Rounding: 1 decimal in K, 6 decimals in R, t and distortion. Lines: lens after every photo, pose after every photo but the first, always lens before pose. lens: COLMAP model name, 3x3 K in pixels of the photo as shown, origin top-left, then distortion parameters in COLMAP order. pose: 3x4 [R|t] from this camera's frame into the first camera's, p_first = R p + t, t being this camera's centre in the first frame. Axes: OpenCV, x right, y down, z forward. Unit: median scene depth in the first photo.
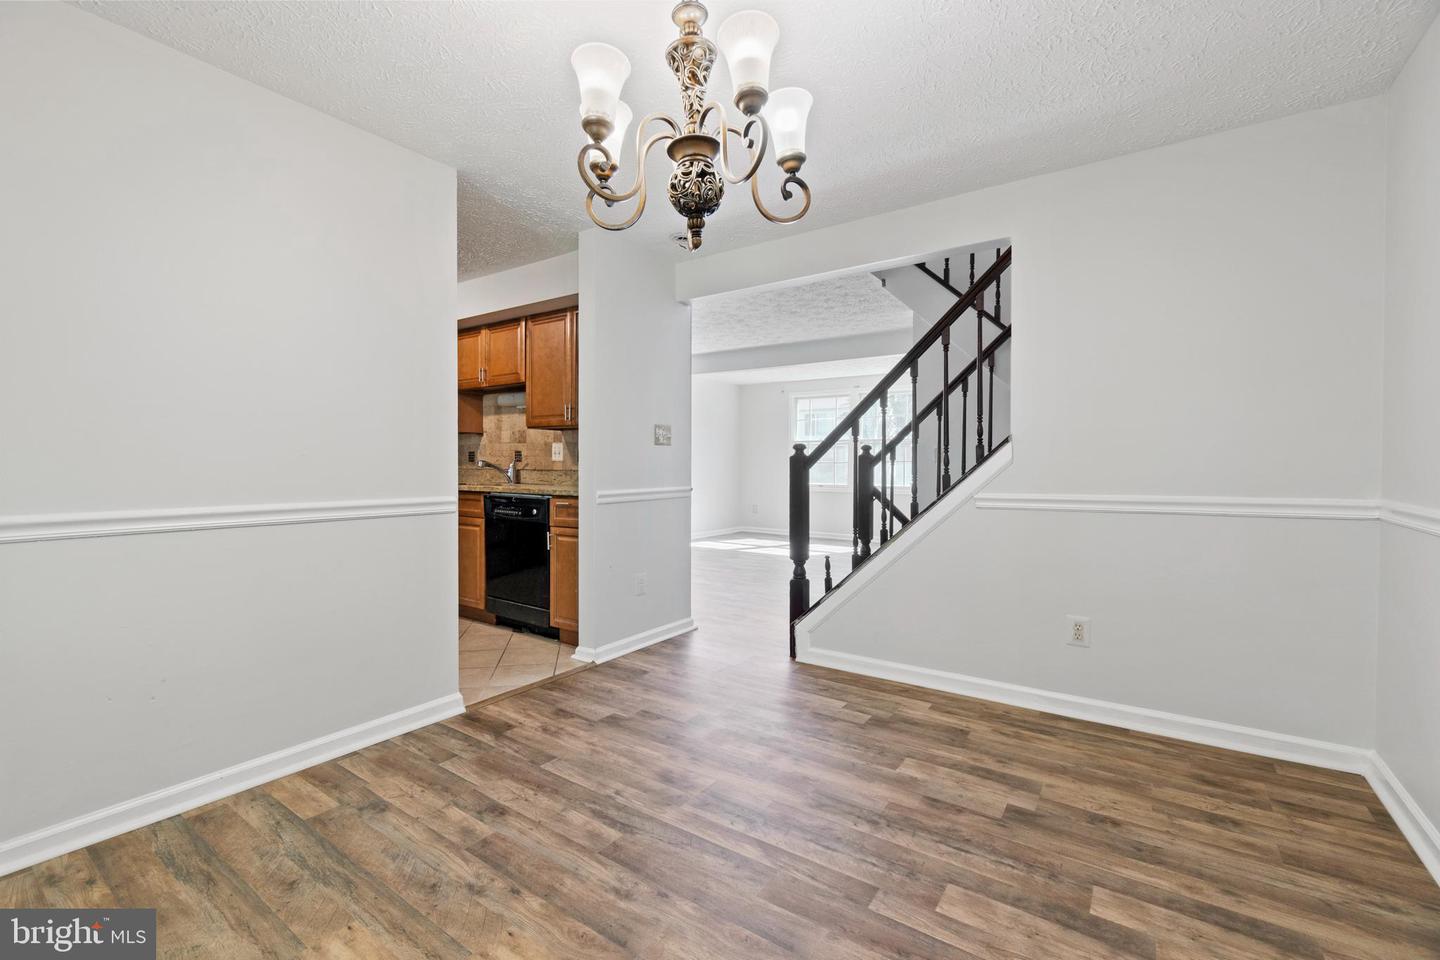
lens RADIAL K [[627.4, 0, 717.8], [0, 627.4, 469.1], [0, 0, 1]] dist [-0.000247, -0.000061]
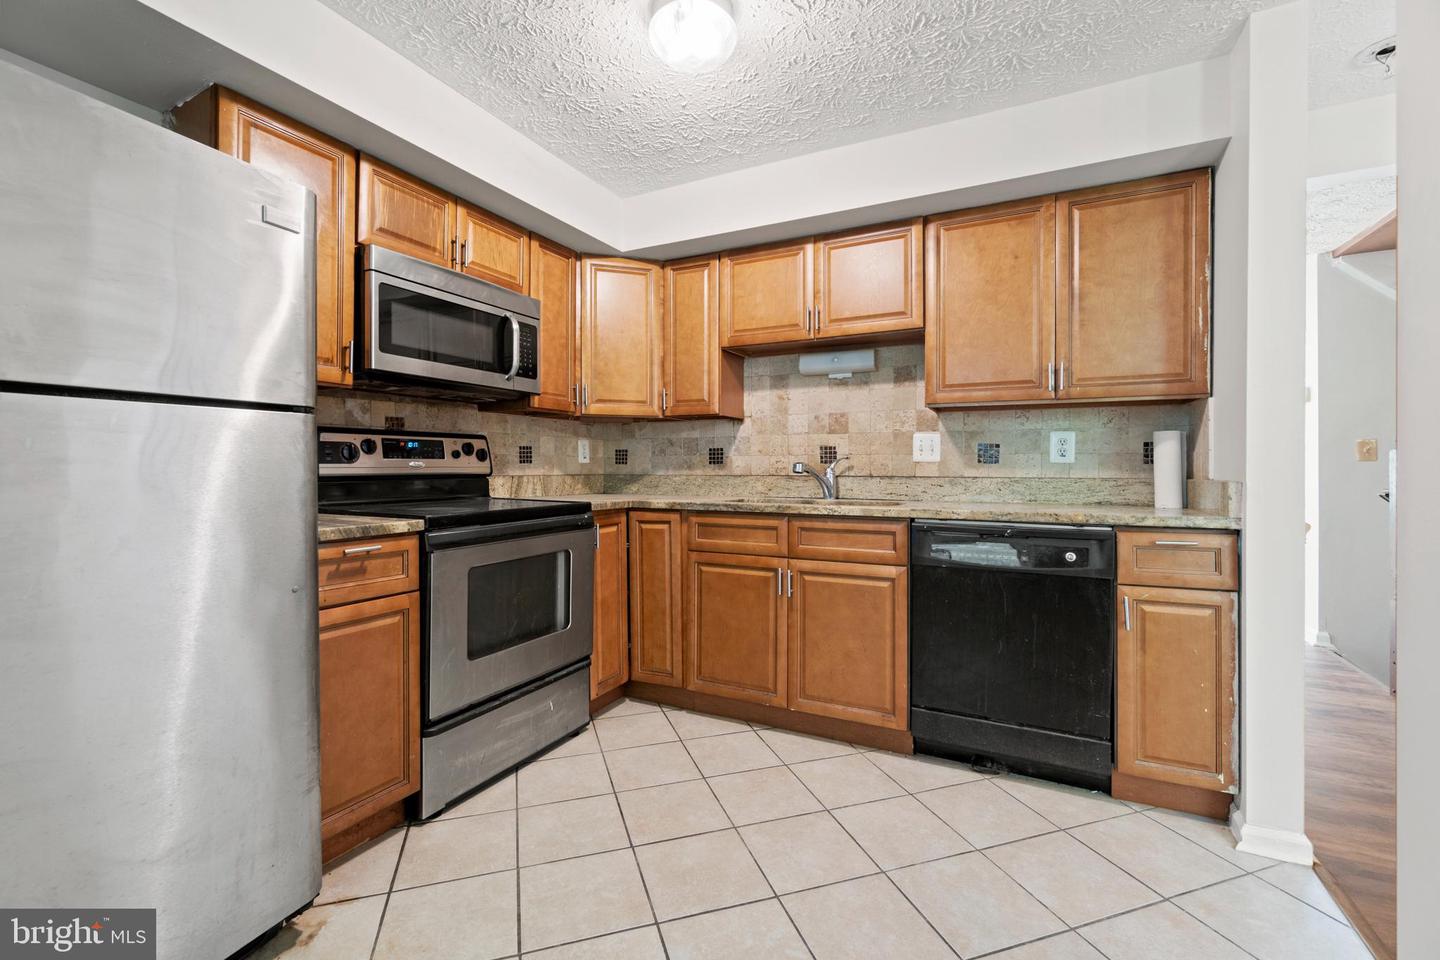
lens RADIAL K [[612.6, 0, 725.5], [0, 612.6, 469.5], [0, 0, 1]] dist [0.000183, 0.000022]
pose [[0.987536, -0.004726, 0.157322, -0.542121], [0.005192, 0.999983, -0.002550, -0.005057], [-0.157308, 0.003335, 0.987544, 0.435589]]
